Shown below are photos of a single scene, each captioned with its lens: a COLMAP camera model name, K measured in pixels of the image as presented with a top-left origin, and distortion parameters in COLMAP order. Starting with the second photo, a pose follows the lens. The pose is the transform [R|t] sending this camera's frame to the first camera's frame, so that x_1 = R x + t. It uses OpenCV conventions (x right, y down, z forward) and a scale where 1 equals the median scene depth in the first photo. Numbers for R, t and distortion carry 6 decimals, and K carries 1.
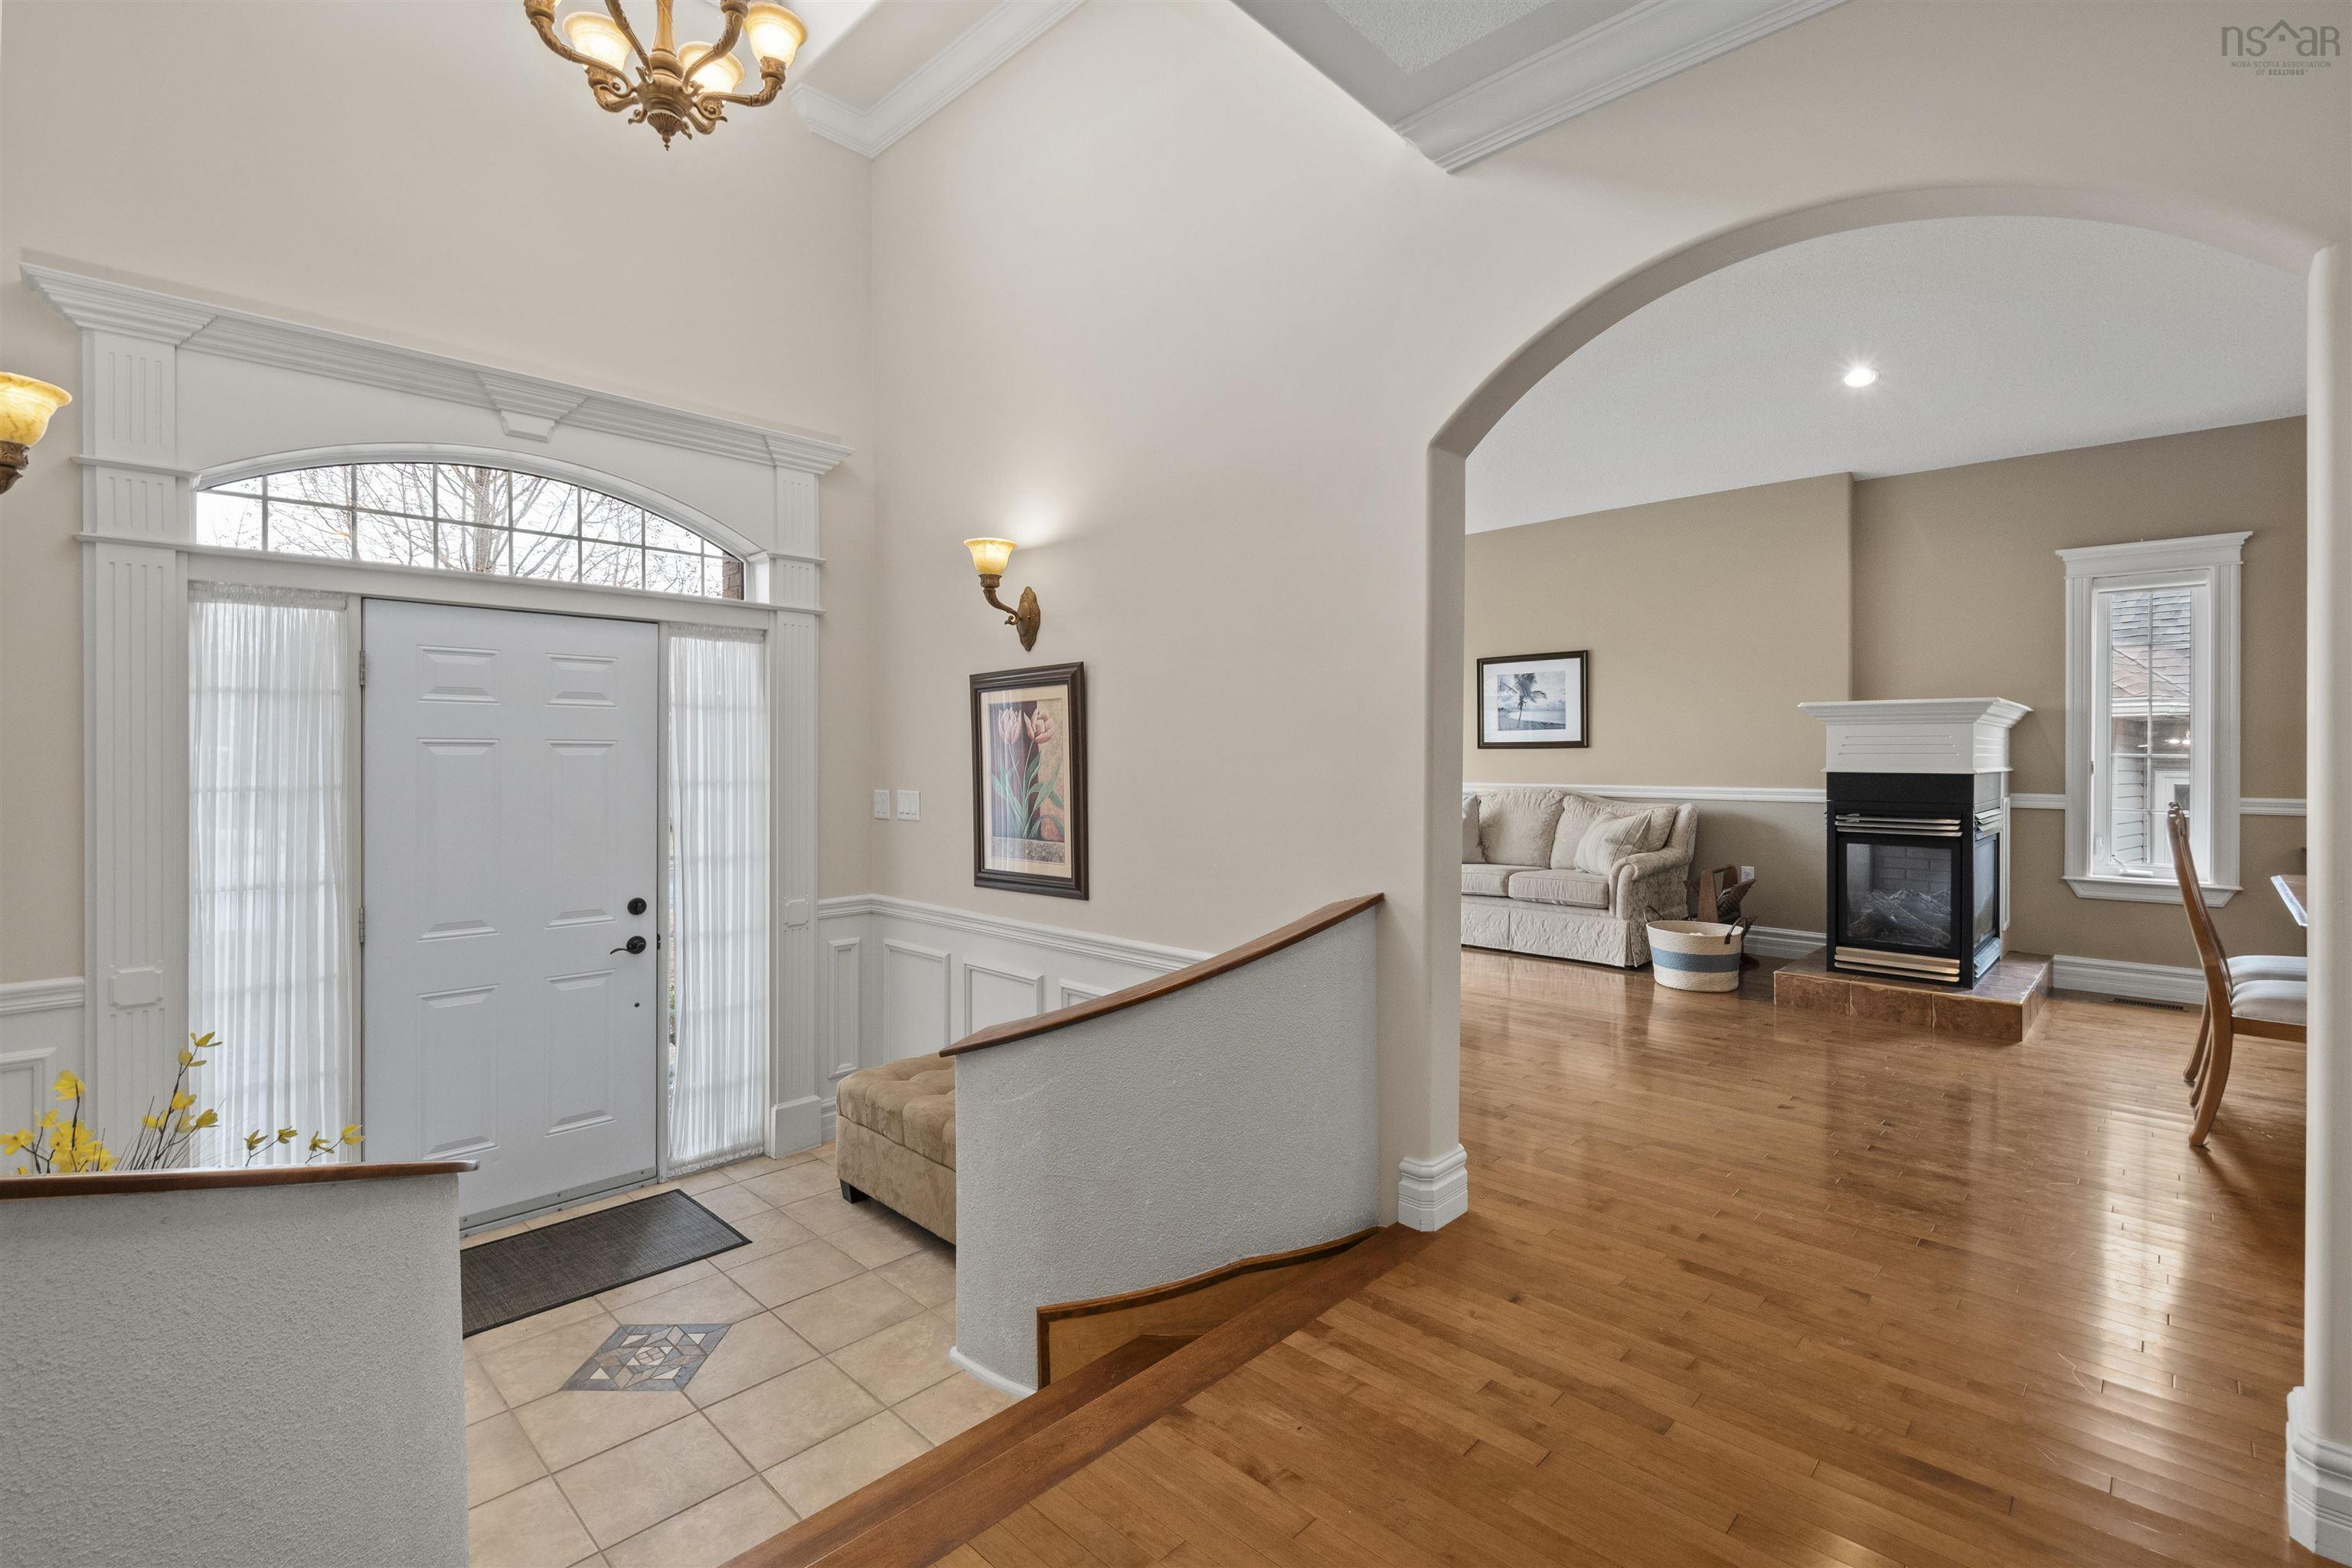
lens RADIAL K [[1049.9, 0, 1144.4], [0, 1049.9, 755.2], [0, 0, 1]] dist [0.006724, -0.005647]
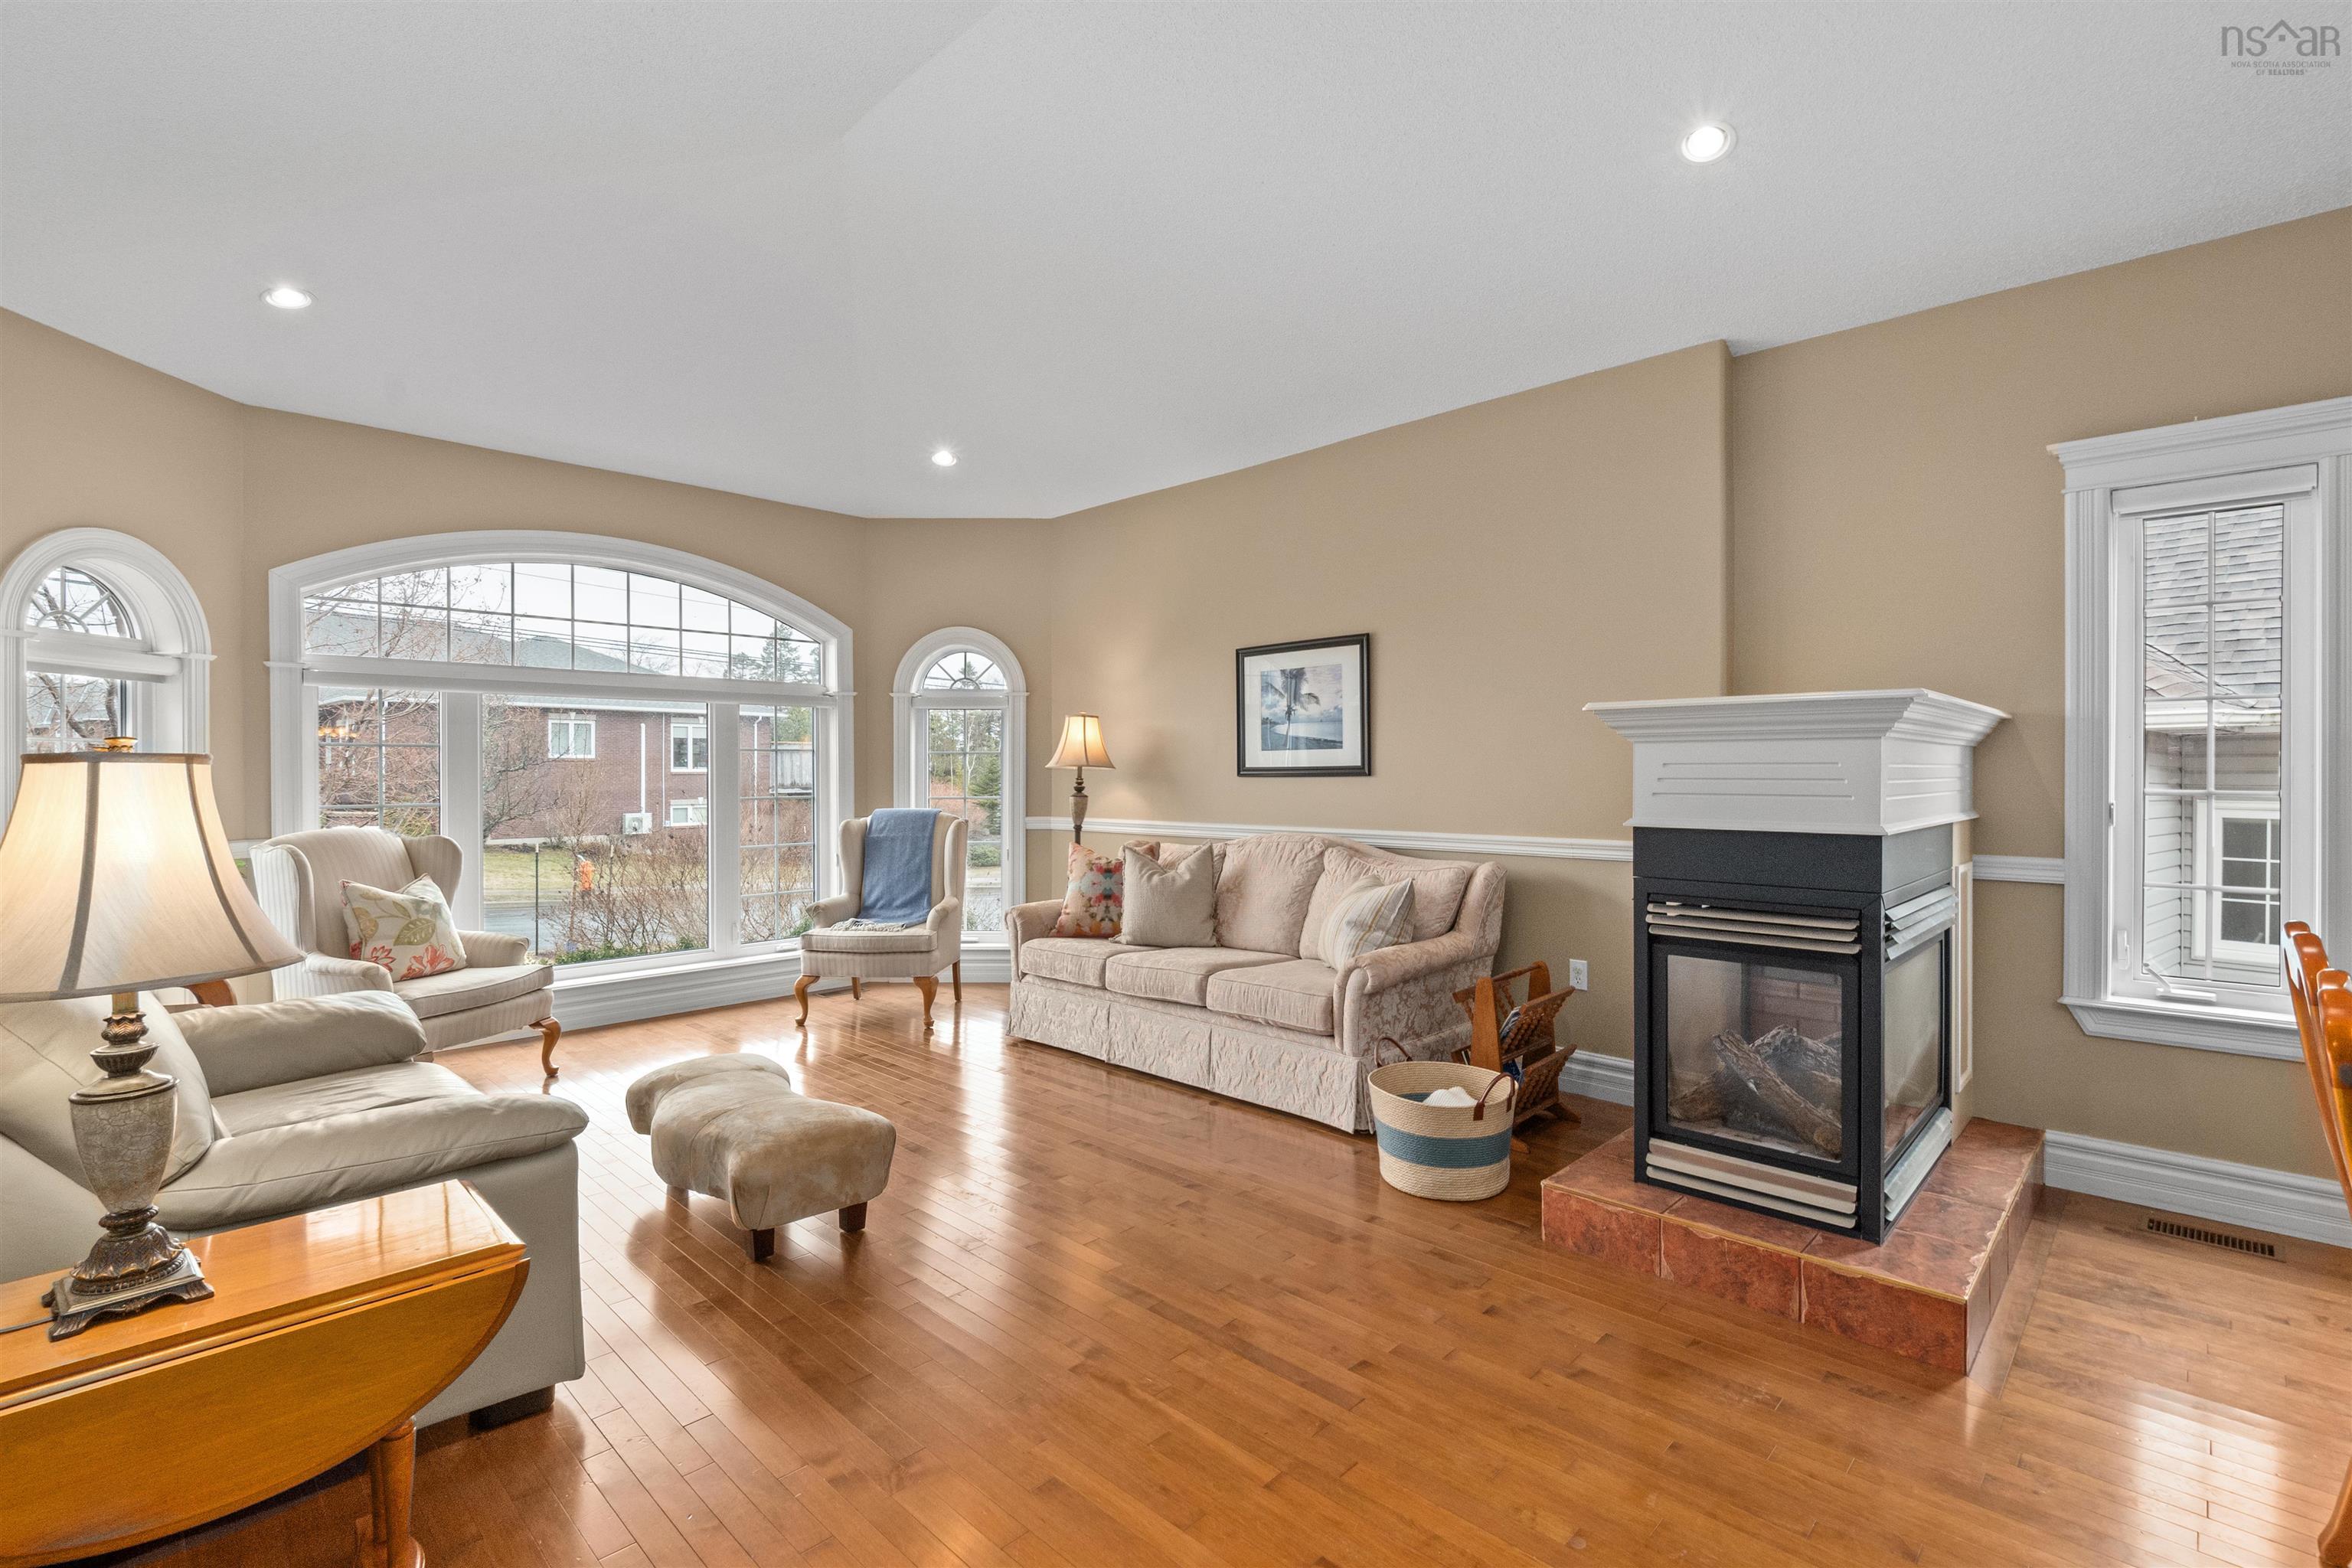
lens RADIAL K [[1049.9, 0, 1163.6], [0, 1049.9, 772.4], [0, 0, 1]] dist [0.006724, -0.005647]
pose [[0.999993, -0.001119, -0.003700, 0.369524], [0.001113, 0.999998, -0.001555, -0.010774], [0.003702, 0.001551, 0.999992, 0.405011]]
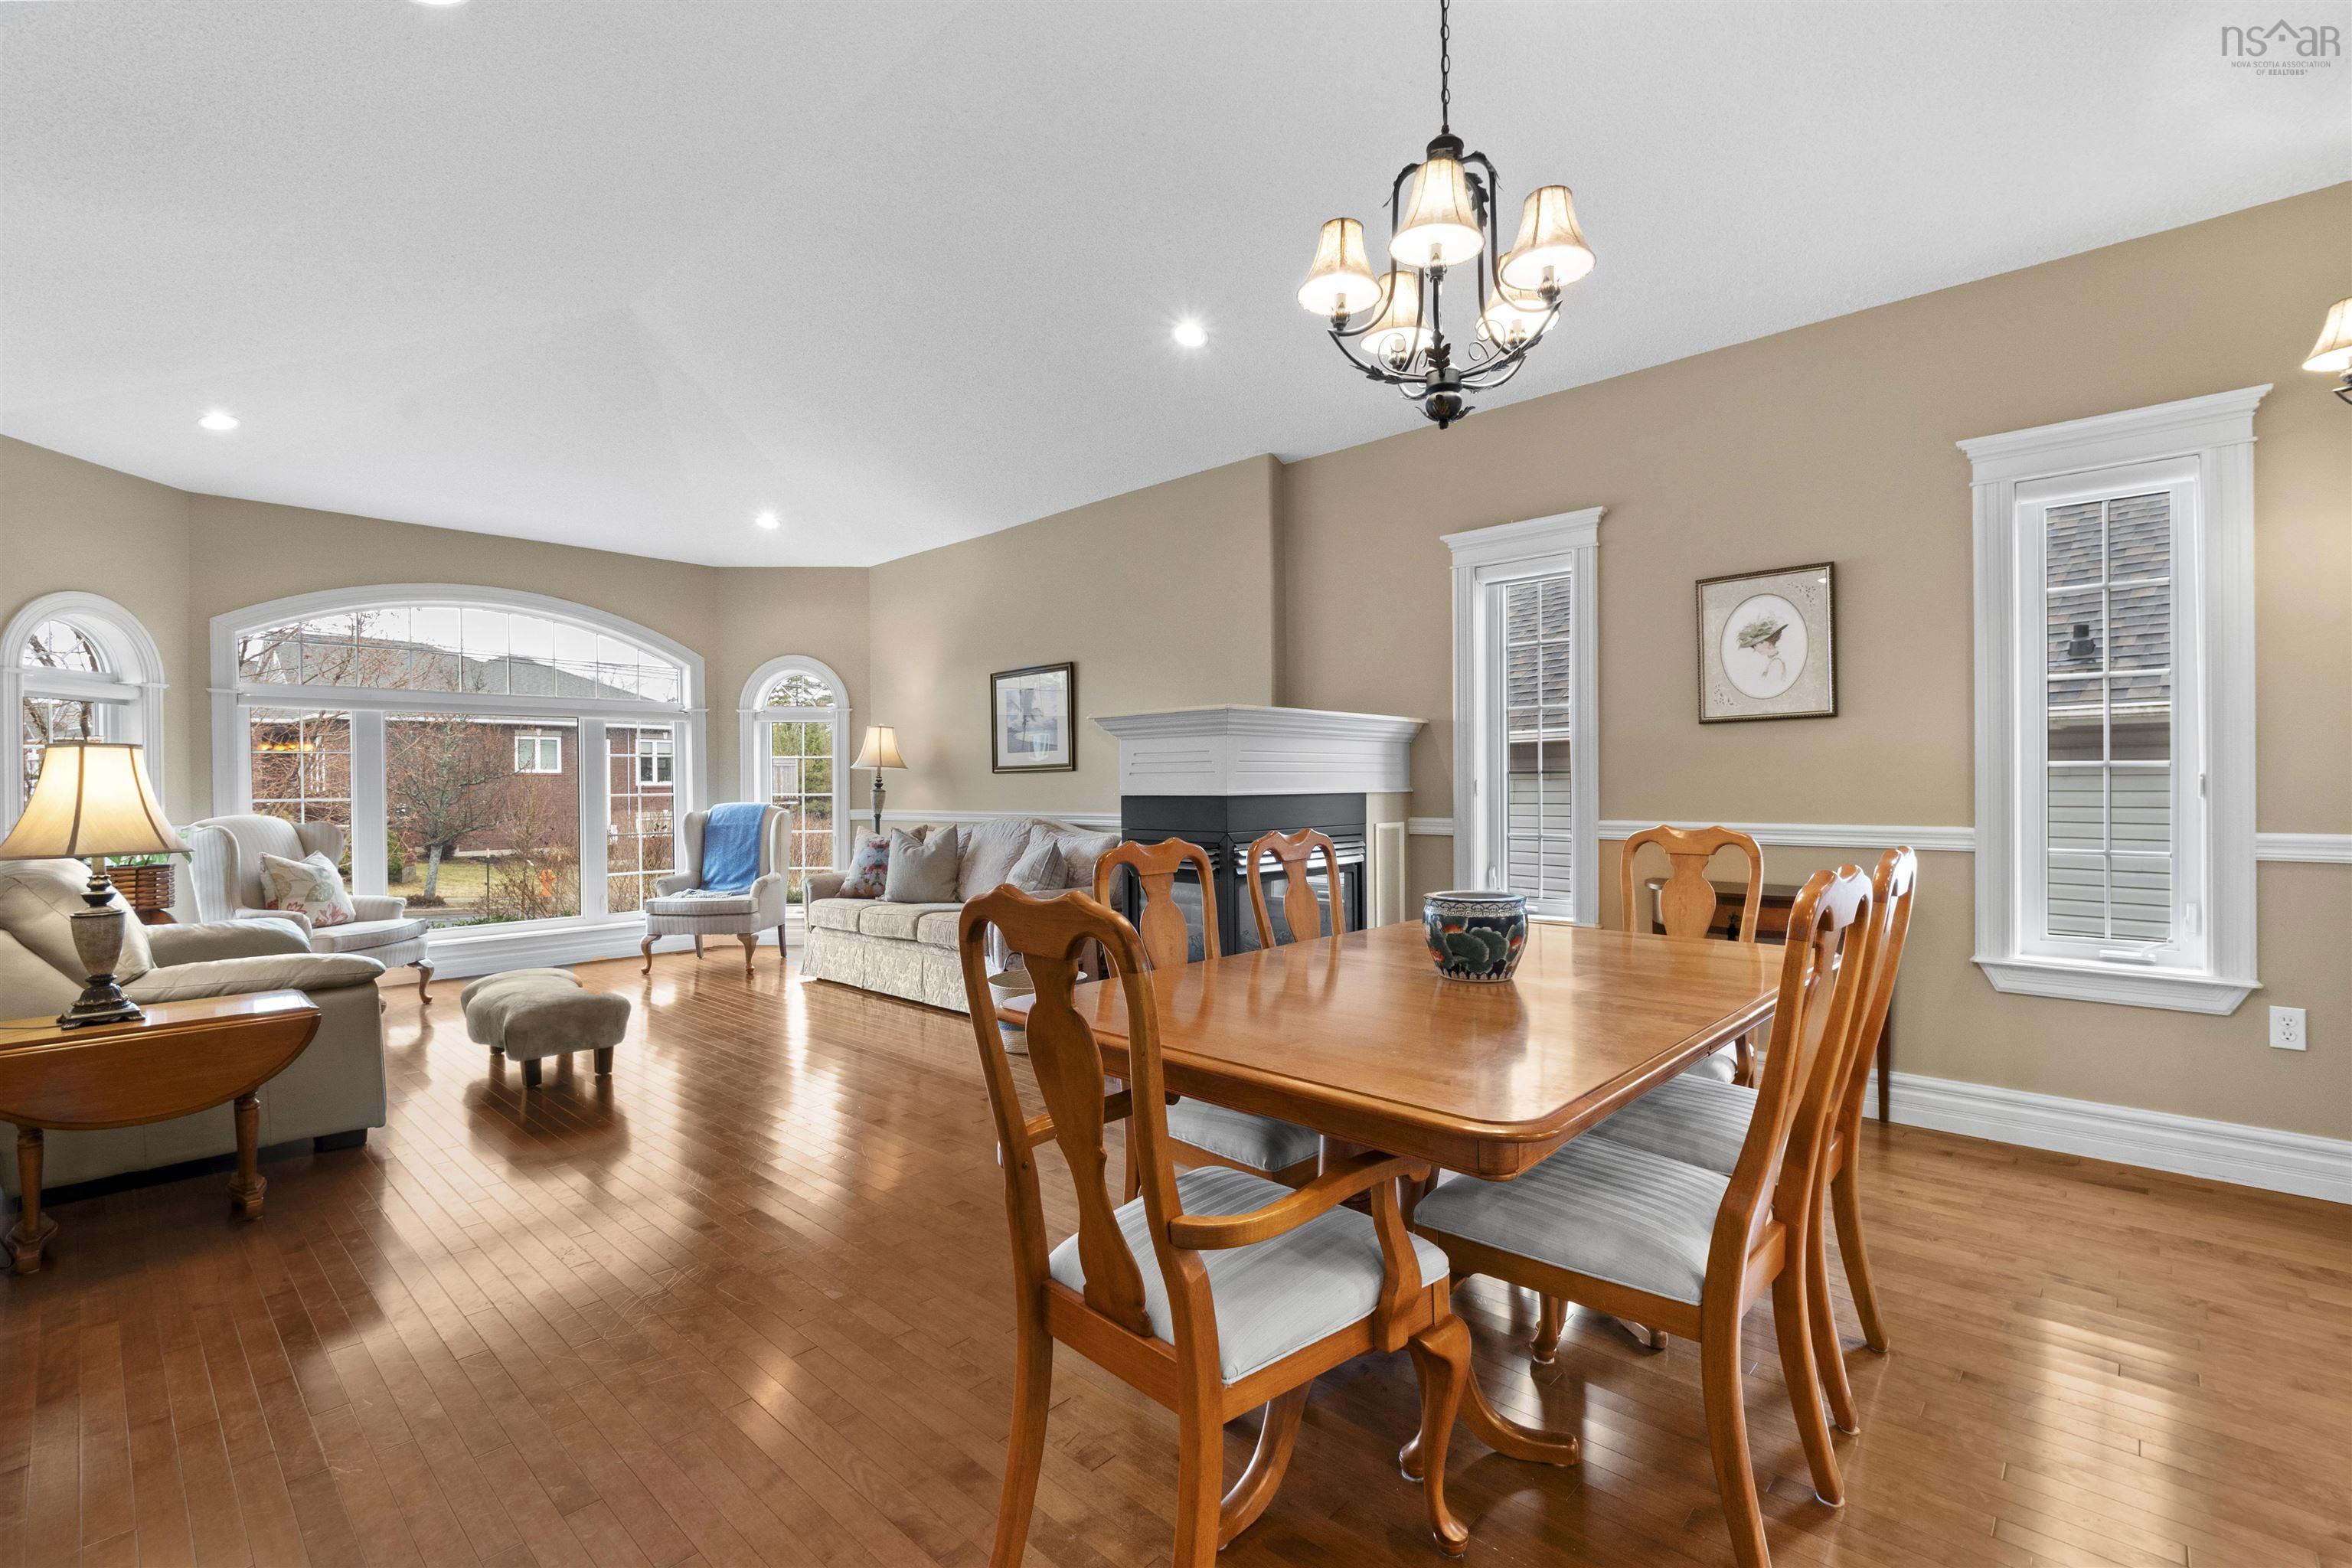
lens RADIAL K [[1049.9, 0, 1185.3], [0, 1049.9, 787.6], [0, 0, 1]] dist [0.006724, -0.005647]
pose [[0.999774, -0.008780, 0.019349, 0.633717], [0.008785, 0.999961, -0.000193, 0.010001], [-0.019347, 0.000363, 0.999813, 0.139853]]
